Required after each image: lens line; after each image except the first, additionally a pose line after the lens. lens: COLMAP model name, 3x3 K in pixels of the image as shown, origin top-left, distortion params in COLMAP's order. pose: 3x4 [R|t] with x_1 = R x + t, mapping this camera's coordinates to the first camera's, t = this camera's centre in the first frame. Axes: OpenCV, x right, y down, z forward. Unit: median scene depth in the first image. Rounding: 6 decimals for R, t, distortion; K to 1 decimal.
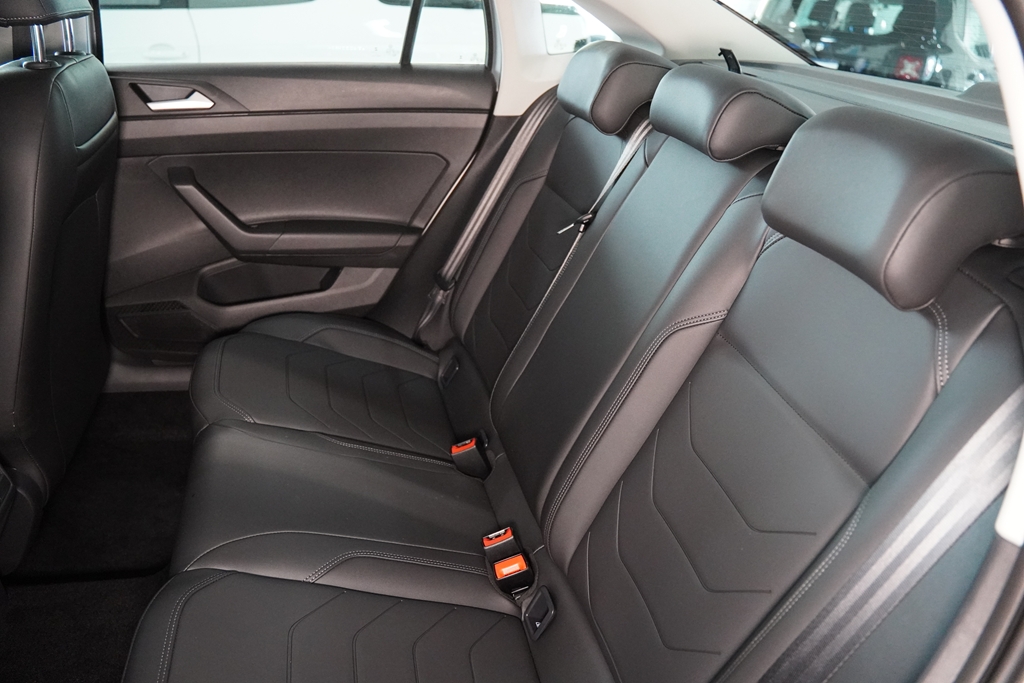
lens RADIAL K [[762.4, 0, 512.0], [0, 762.4, 341.5], [0, 0, 1]] dist [-0.137339, 0.090179]
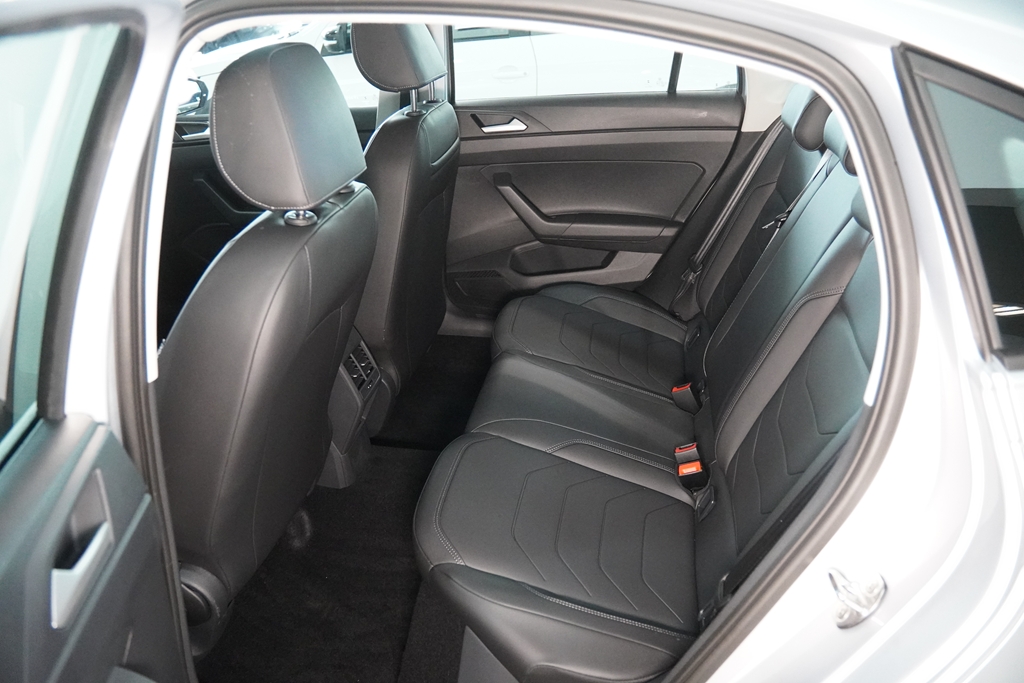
lens RADIAL K [[762.4, 0, 512.0], [0, 762.4, 341.5], [0, 0, 1]] dist [-0.137339, 0.090179]
pose [[0.905060, 0.079191, -0.417846, 0.174929], [-0.076385, 0.996802, 0.023466, 0.040996], [0.418369, 0.010679, 0.908215, -0.258610]]
